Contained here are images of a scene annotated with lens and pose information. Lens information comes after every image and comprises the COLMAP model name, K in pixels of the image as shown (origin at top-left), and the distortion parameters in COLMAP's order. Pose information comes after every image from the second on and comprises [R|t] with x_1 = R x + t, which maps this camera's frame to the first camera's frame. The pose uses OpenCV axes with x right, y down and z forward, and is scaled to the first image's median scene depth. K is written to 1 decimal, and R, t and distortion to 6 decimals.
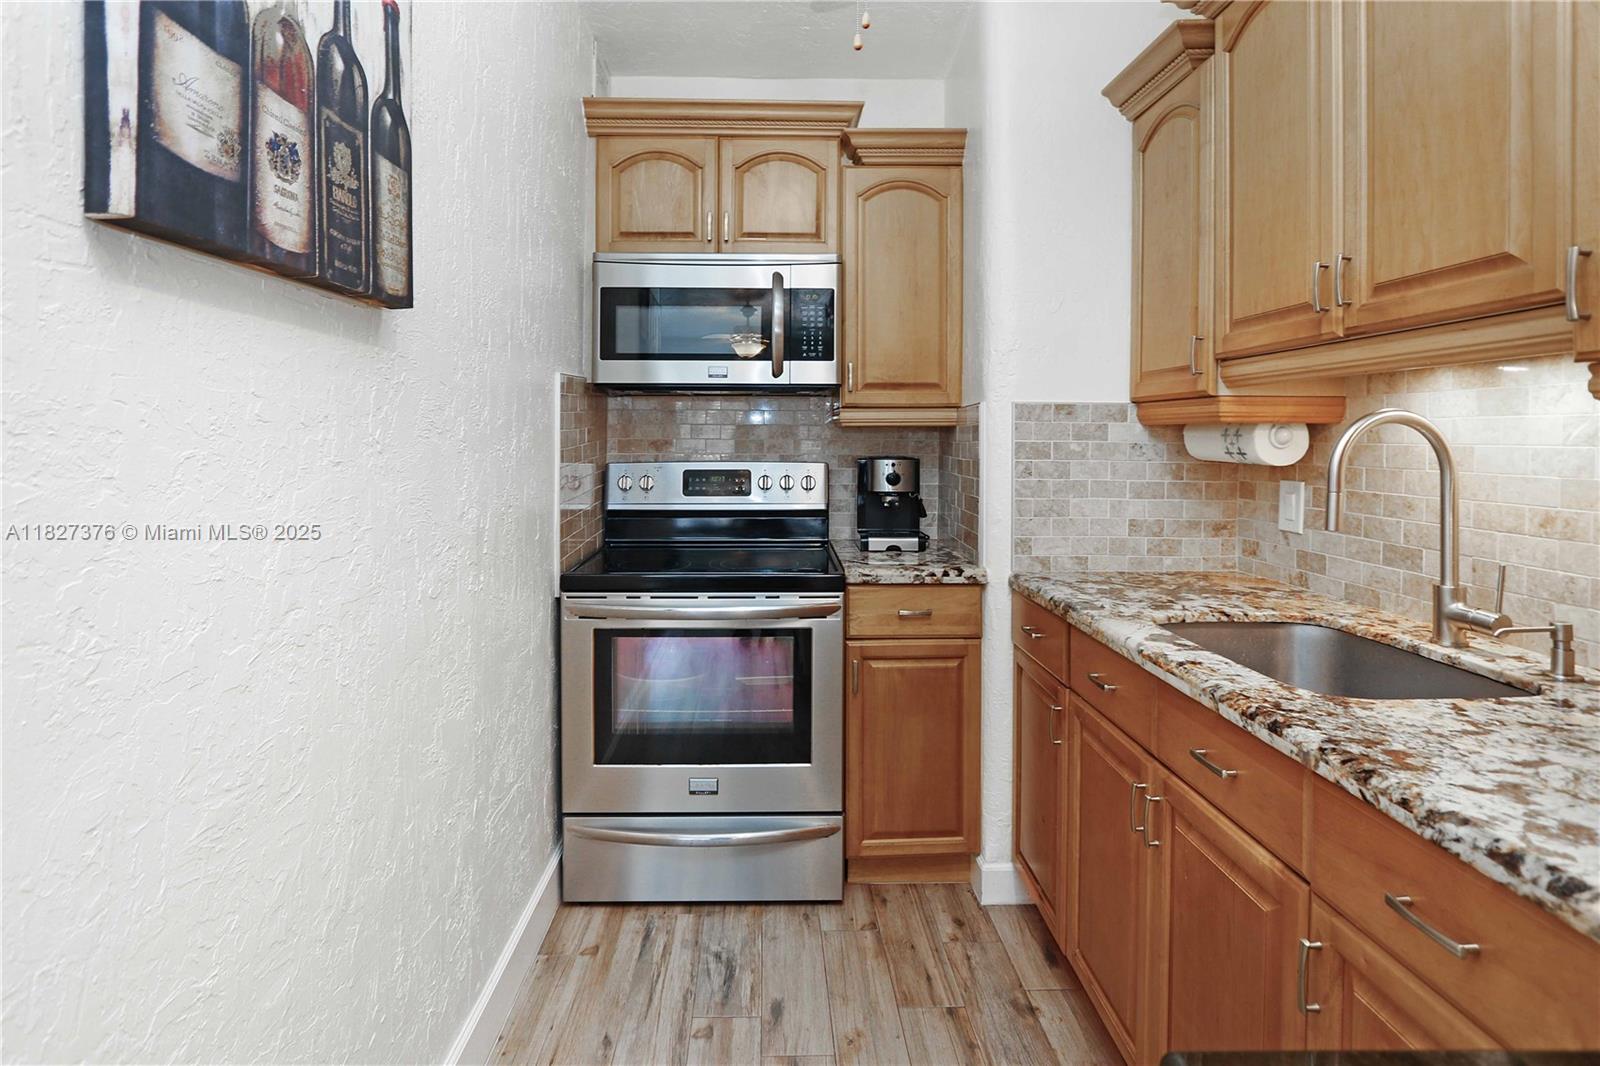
lens RADIAL K [[776.7, 0, 761.5], [0, 776.7, 443.5], [0, 0, 1]] dist [-0.025247, 0.003755]
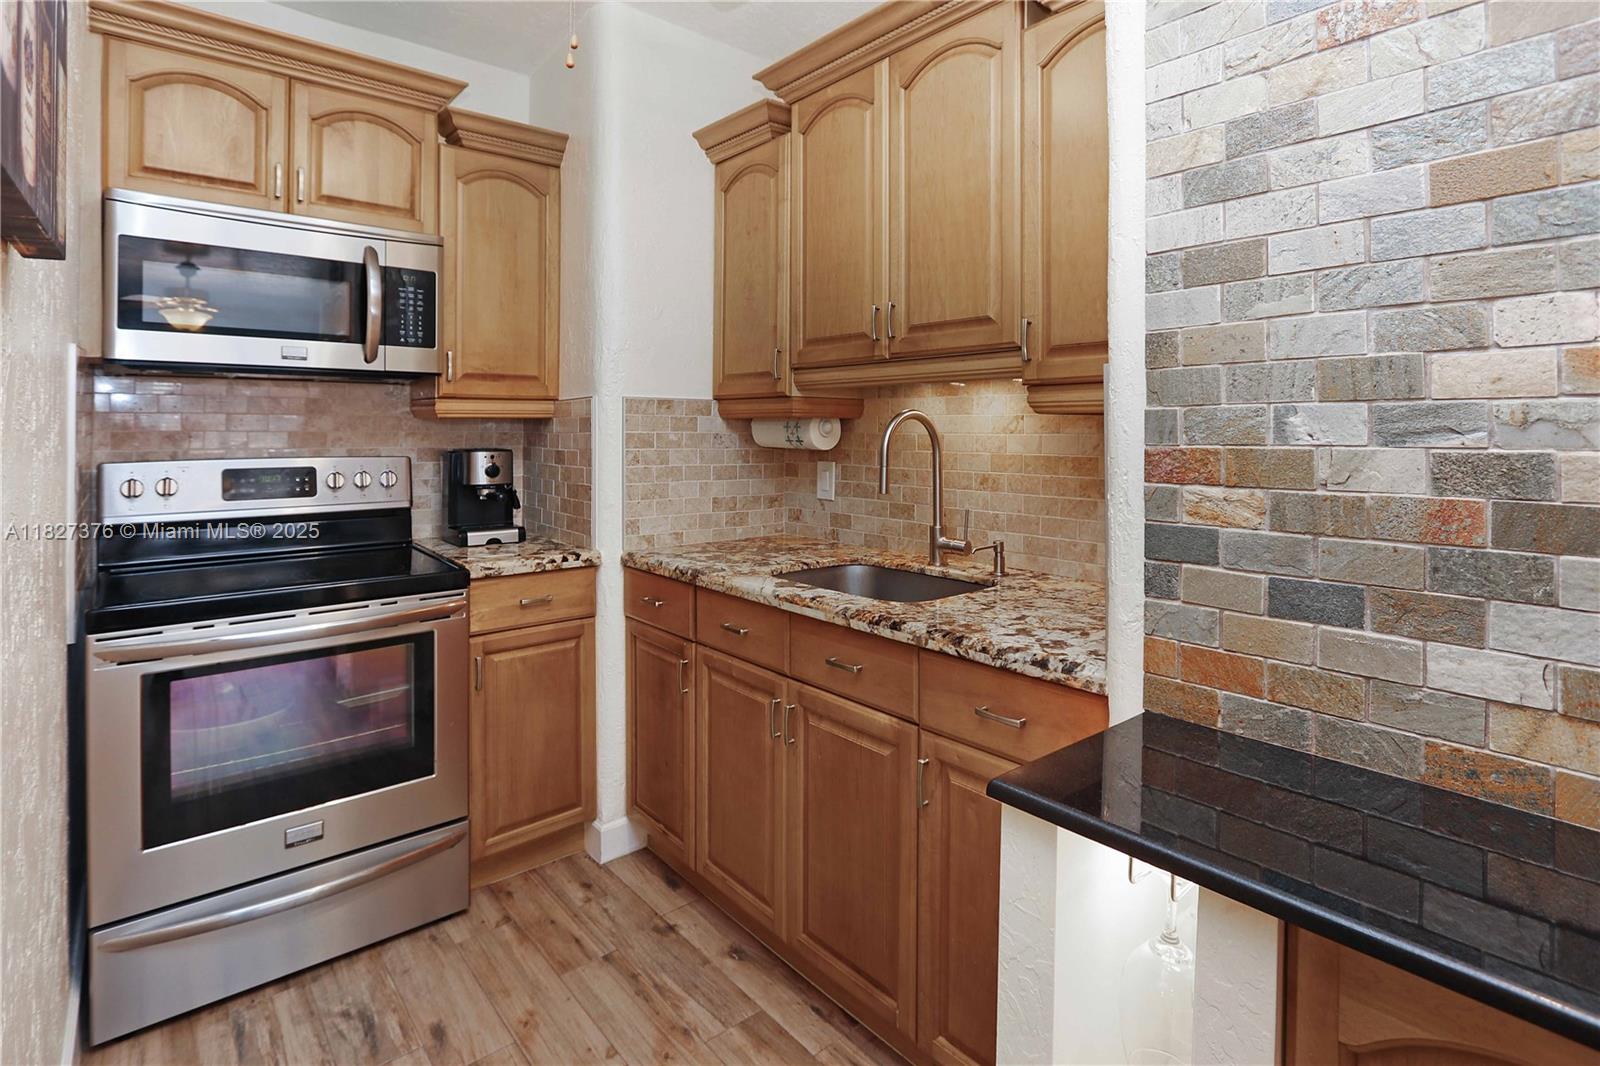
lens RADIAL K [[776.7, 0, 808.4], [0, 776.7, 432.1], [0, 0, 1]] dist [-0.025247, 0.003755]
pose [[0.767620, -0.003082, 0.640898, -0.179960], [0.006115, 0.999978, -0.002516, 0.000926], [-0.640877, 0.005850, 0.767622, -0.016252]]
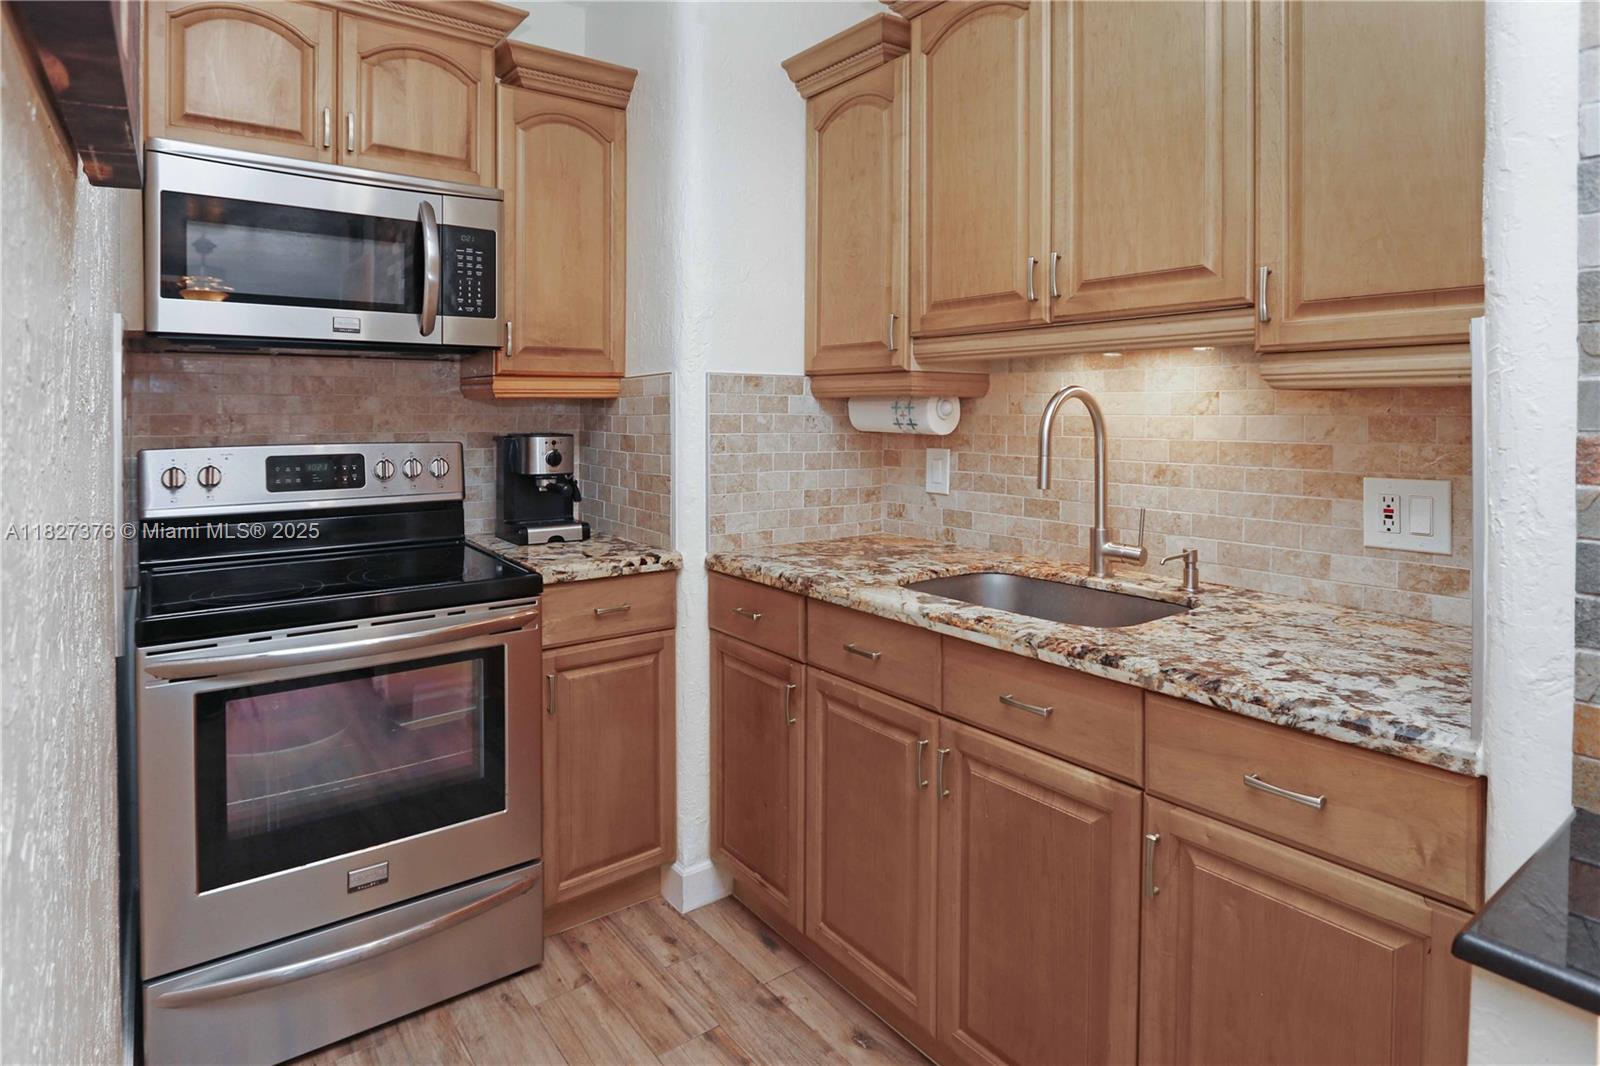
lens RADIAL K [[846.5, 0, 755.8], [0, 846.5, 424.7], [0, 0, 1]] dist [-0.027050, 0.004725]
pose [[0.824843, -0.011648, 0.565241, -0.208467], [0.007665, 0.999926, 0.009420, 0.000332], [-0.565309, -0.003437, 0.824872, 0.115438]]
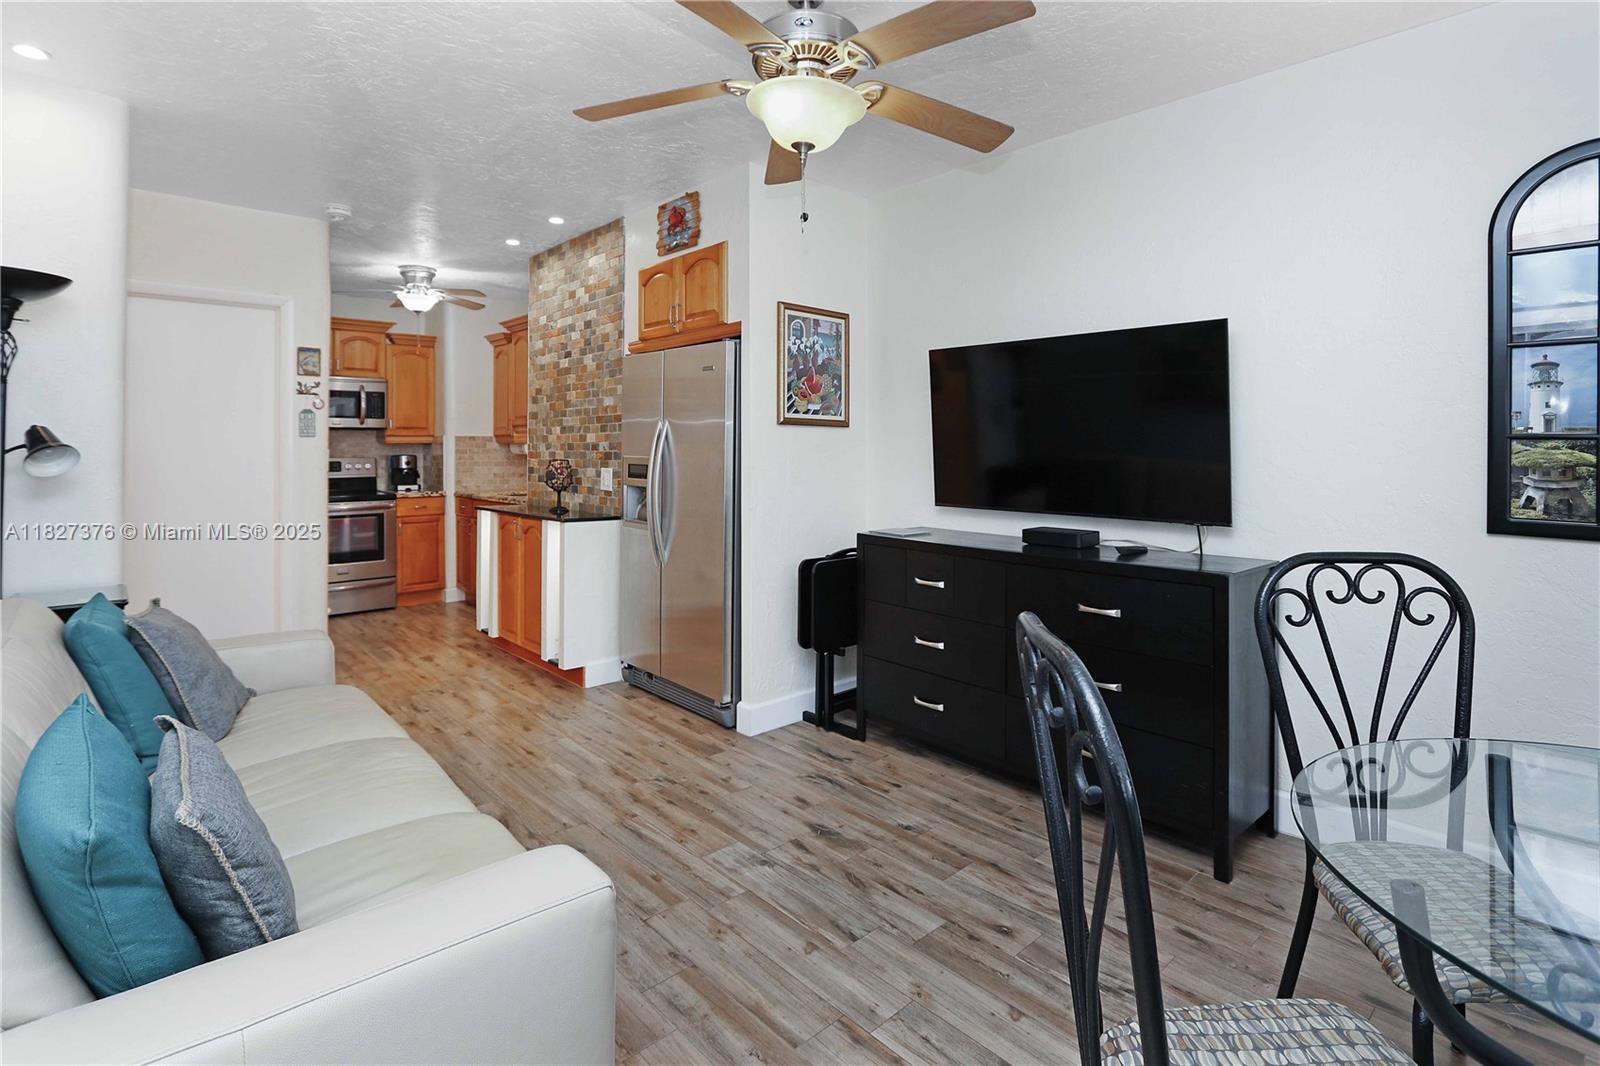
lens RADIAL K [[776.7, 0, 814.4], [0, 776.7, 444.3], [0, 0, 1]] dist [-0.025247, 0.003755]
pose [[0.724576, -0.002798, 0.689189, -0.740818], [0.011513, 0.999901, -0.008044, 0.021799], [-0.689098, 0.013764, 0.724537, -2.161232]]
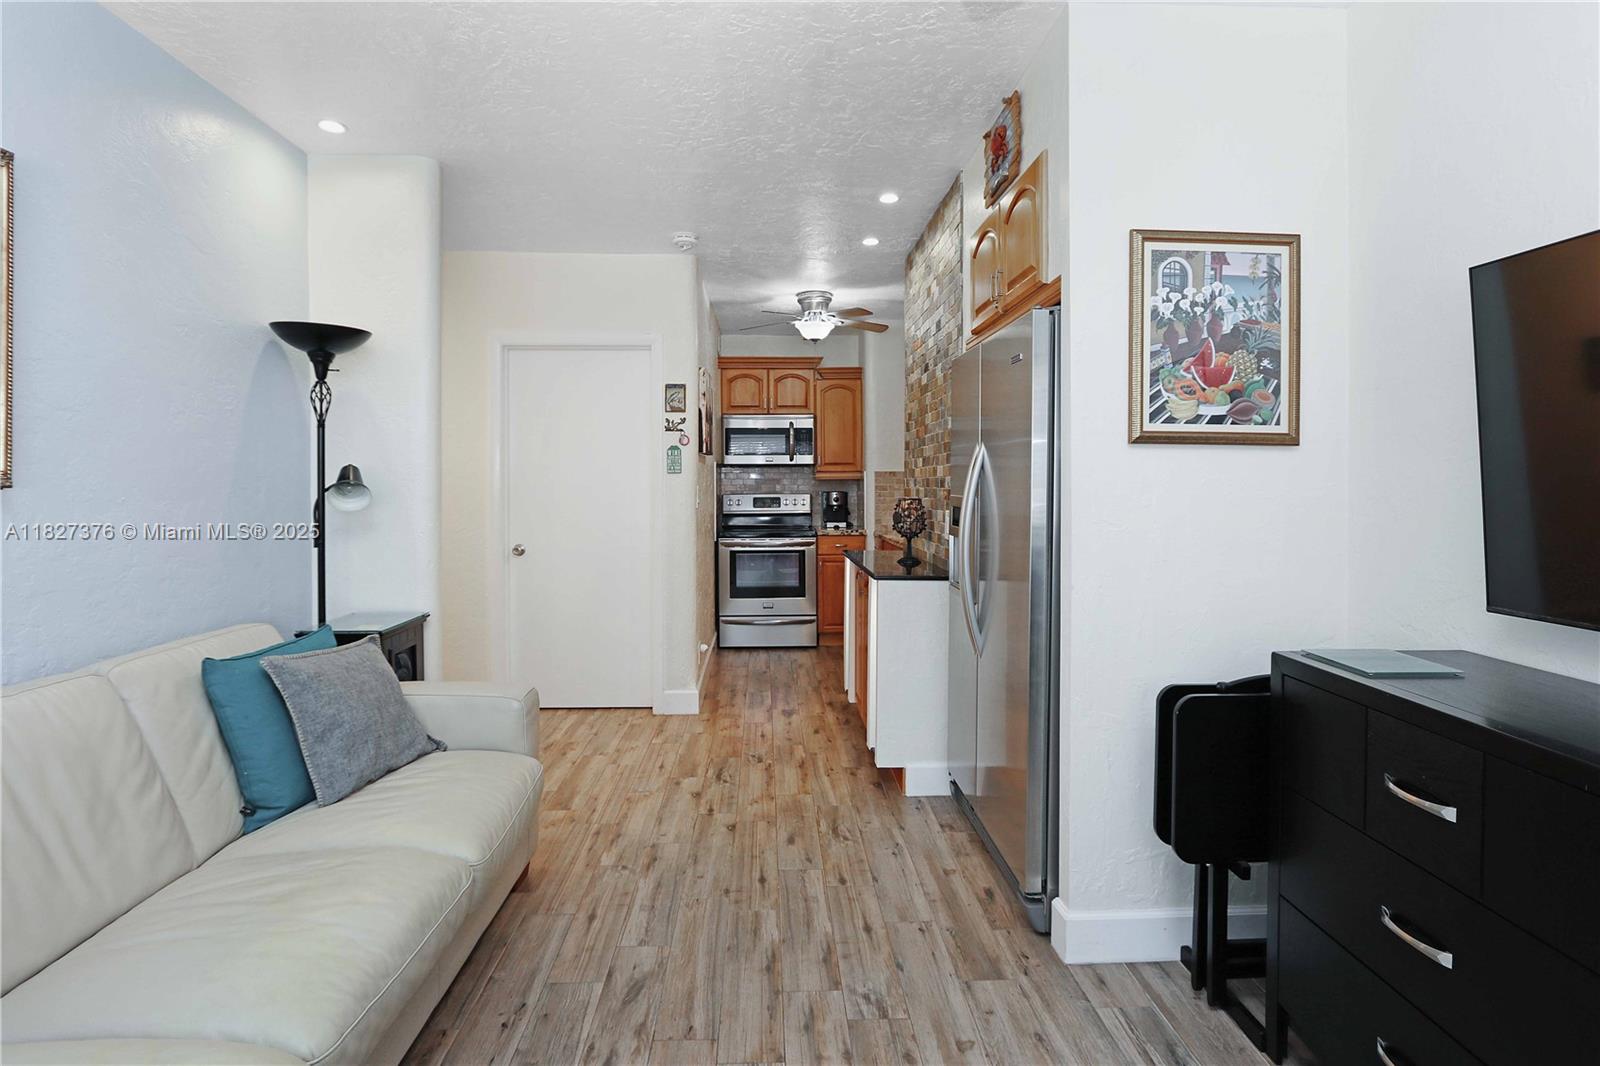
lens RADIAL K [[776.7, 0, 791.5], [0, 776.7, 493.5], [0, 0, 1]] dist [-0.025247, 0.003755]
pose [[0.999110, -0.008040, 0.041412, -0.100164], [0.007962, 0.999966, 0.002053, 0.021514], [-0.041427, -0.001721, 0.999140, -1.836752]]
